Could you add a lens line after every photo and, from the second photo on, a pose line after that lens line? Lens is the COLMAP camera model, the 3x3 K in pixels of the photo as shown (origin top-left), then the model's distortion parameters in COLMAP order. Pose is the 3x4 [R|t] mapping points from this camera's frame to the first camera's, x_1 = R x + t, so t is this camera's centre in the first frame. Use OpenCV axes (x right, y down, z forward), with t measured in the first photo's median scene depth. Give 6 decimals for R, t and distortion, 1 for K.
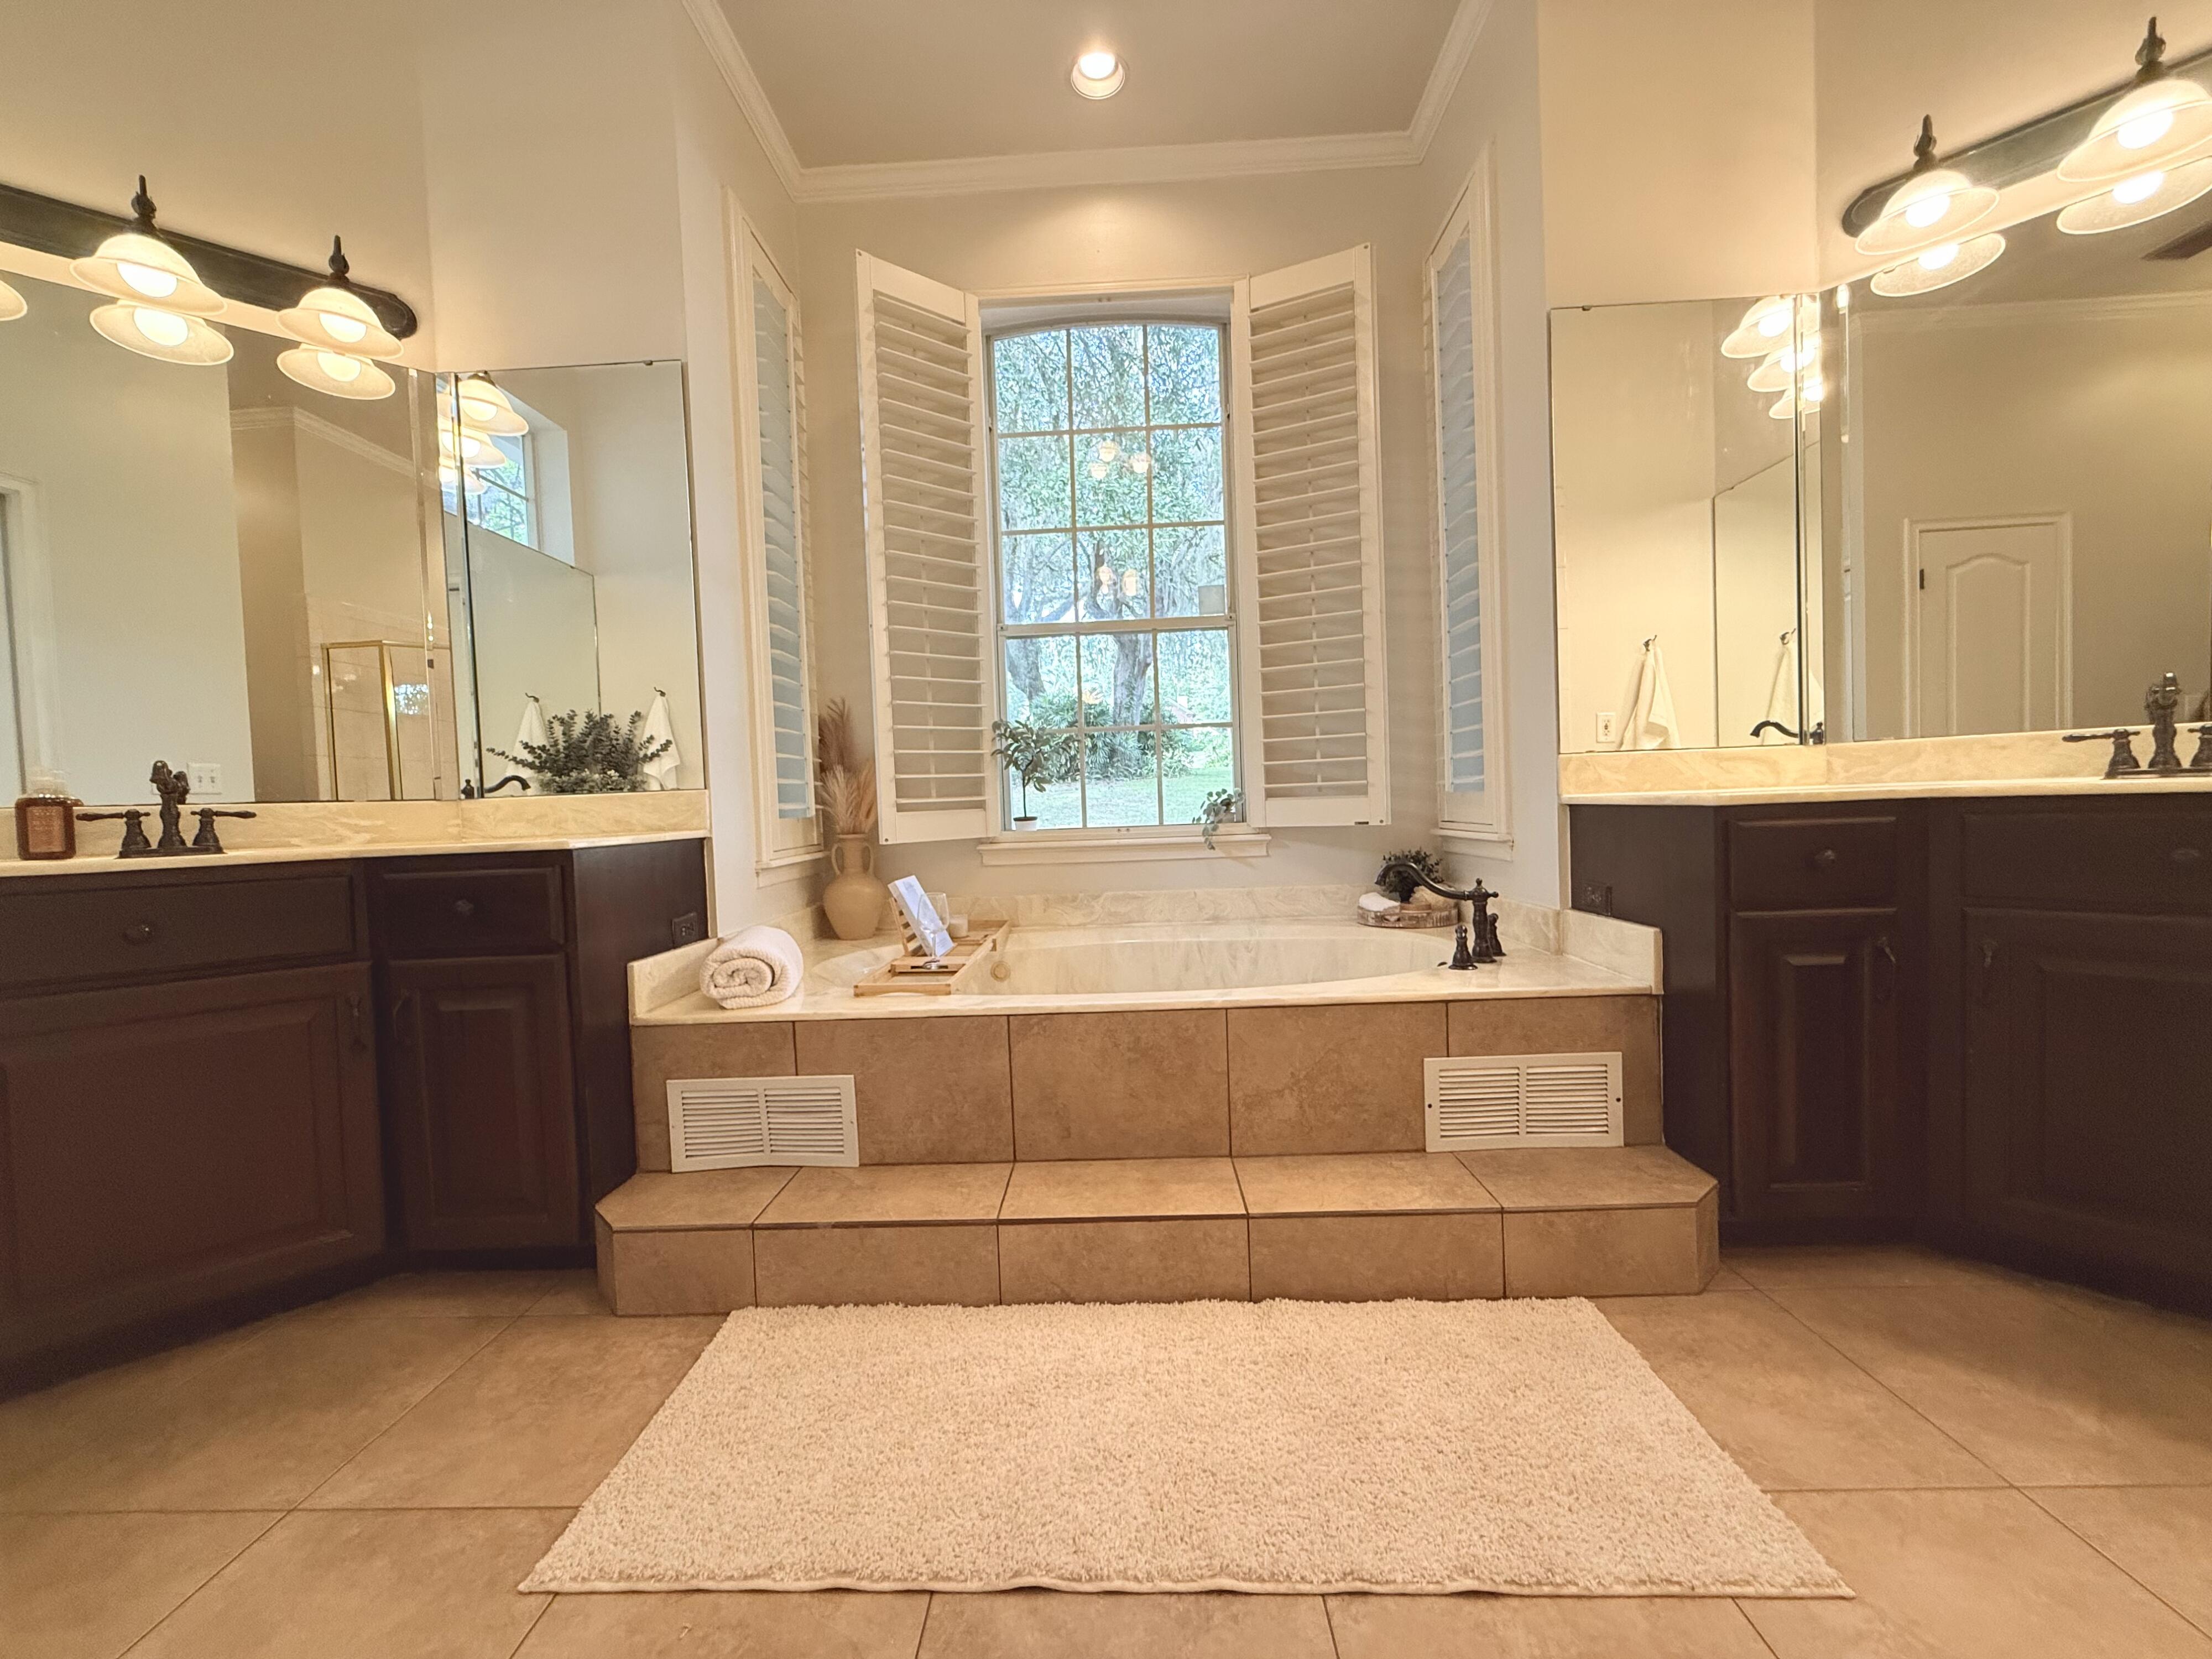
lens RADIAL K [[895.6, 0, 1106.0], [0, 895.6, 829.5], [0, 0, 1]] dist [-0.000819, -0.000069]
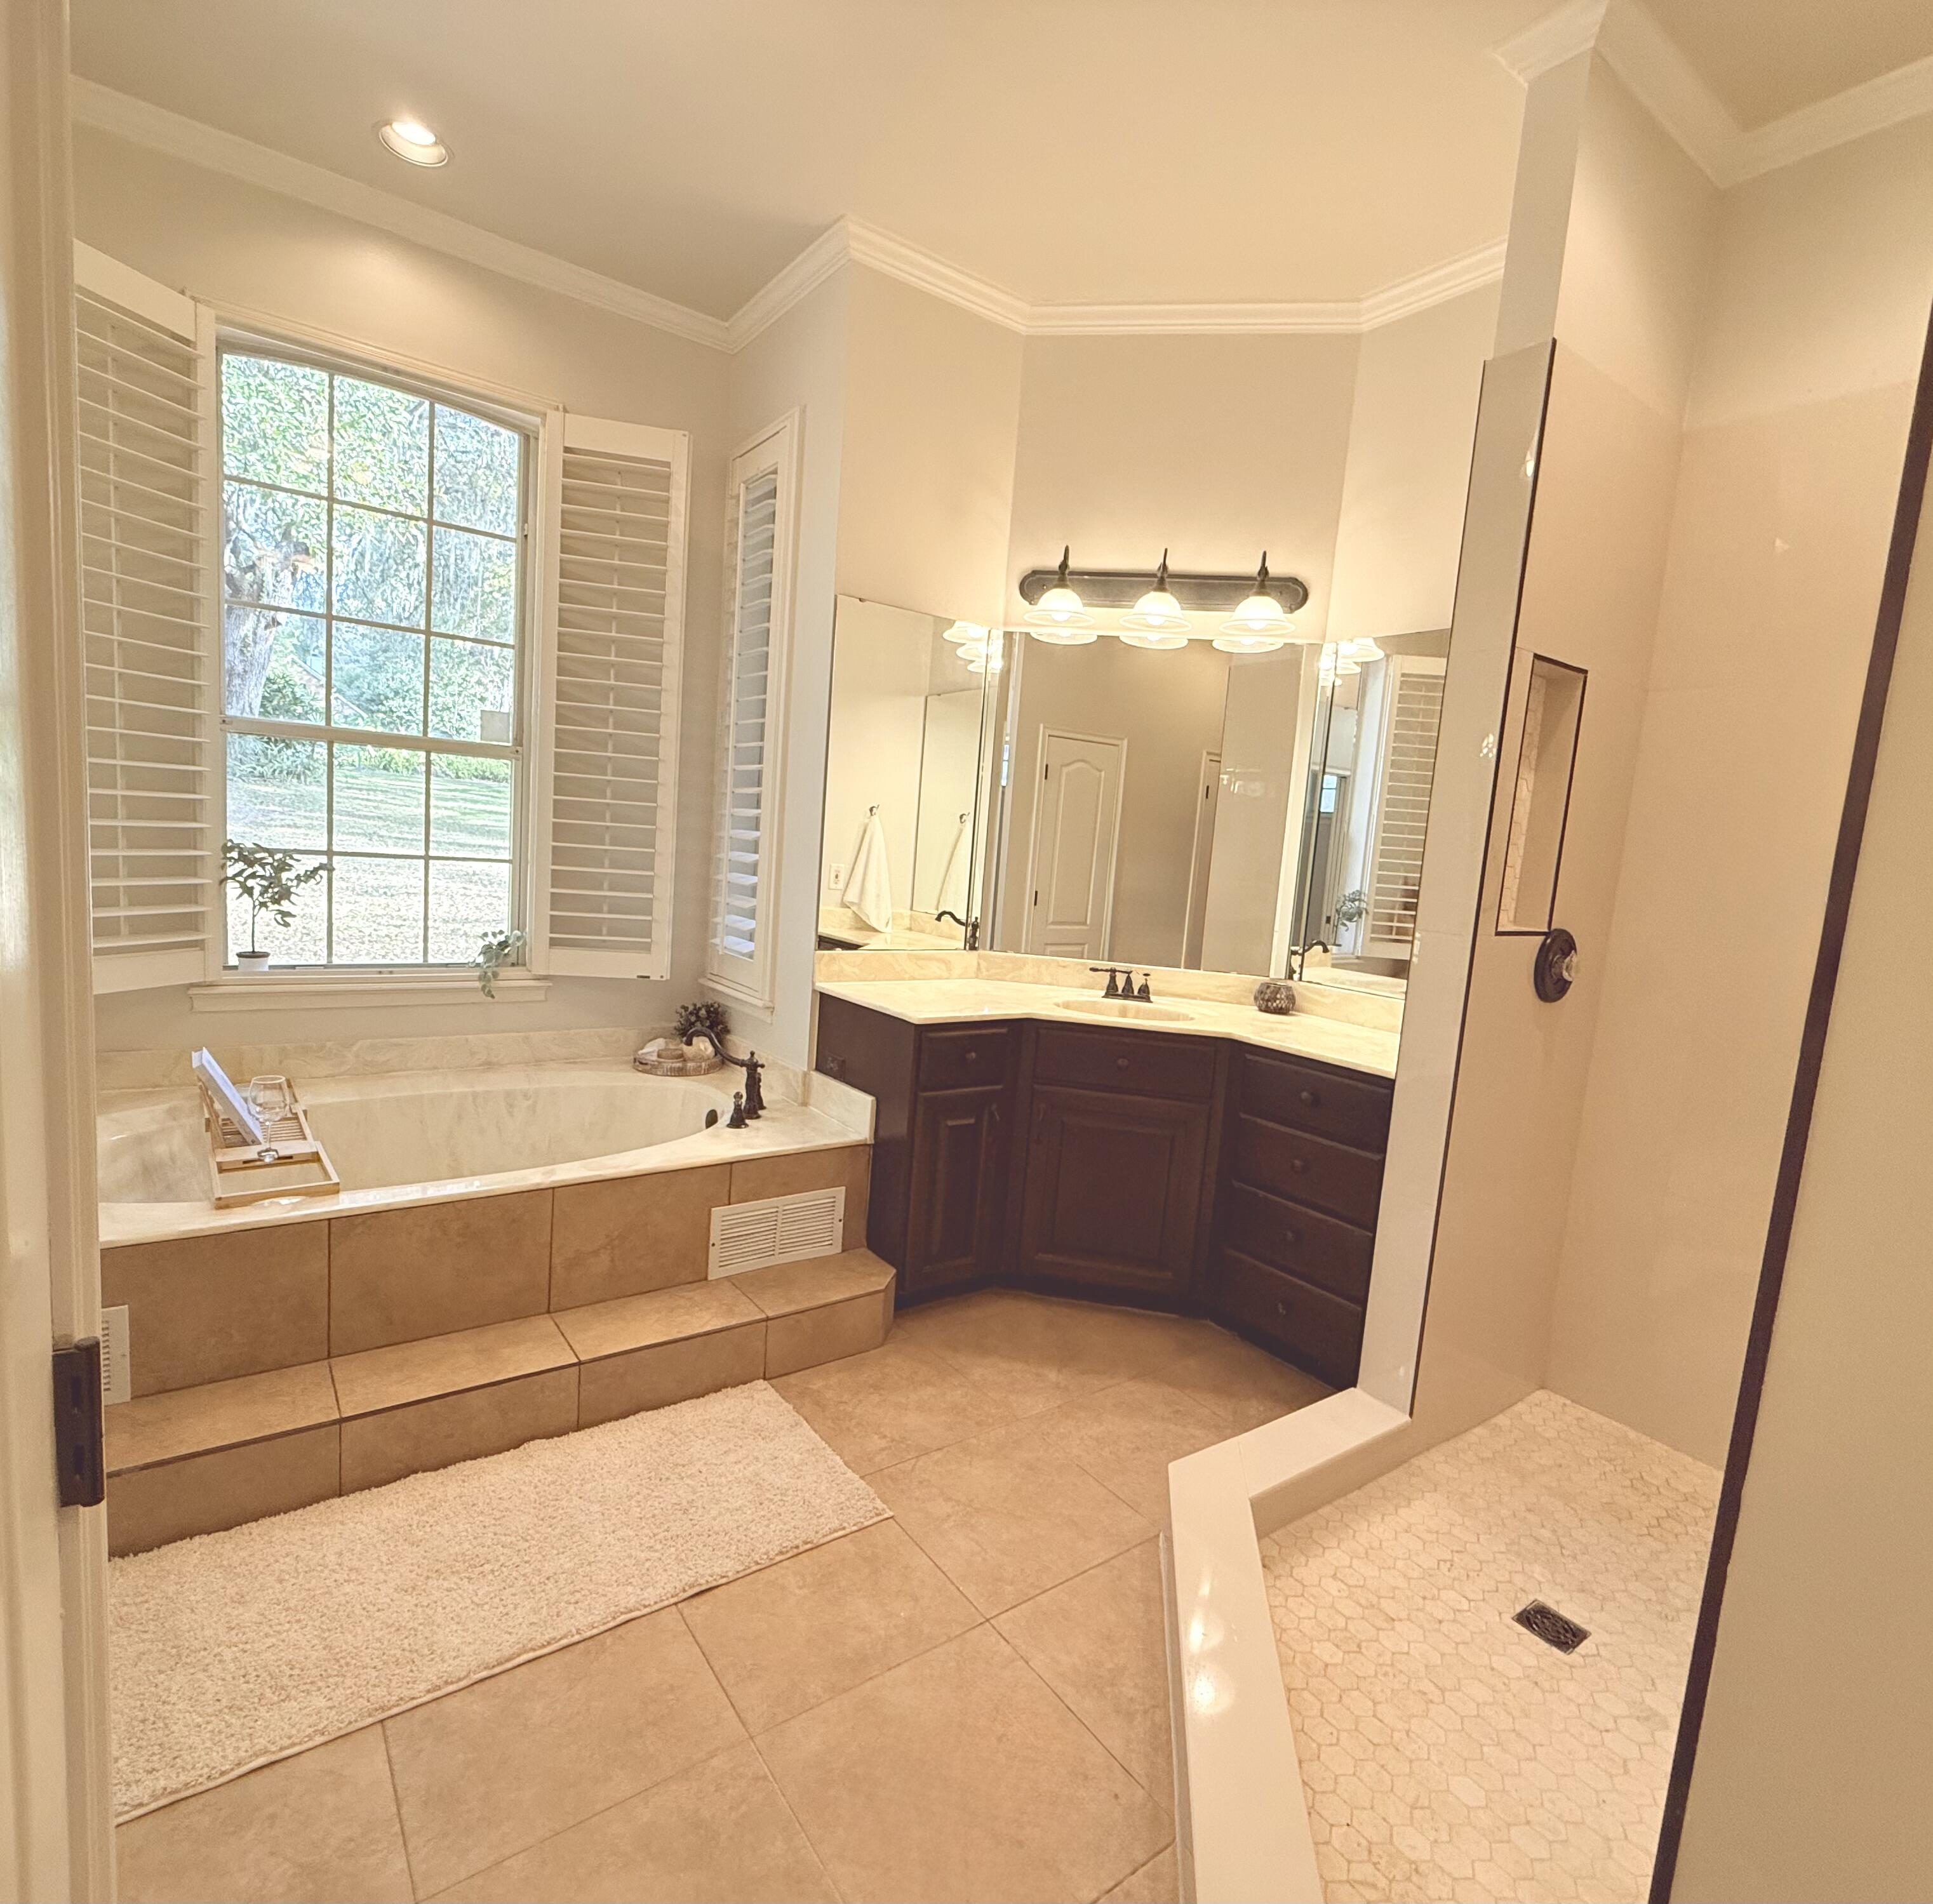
lens RADIAL K [[991.2, 0, 966.5], [0, 991.2, 952.0], [0, 0, 1]] dist [-0.001328, 0.000422]
pose [[0.781860, 0.035479, 0.622443, -0.250715], [-0.086777, 0.994854, 0.052296, -0.211843], [-0.617385, -0.094902, 0.780916, -0.288689]]
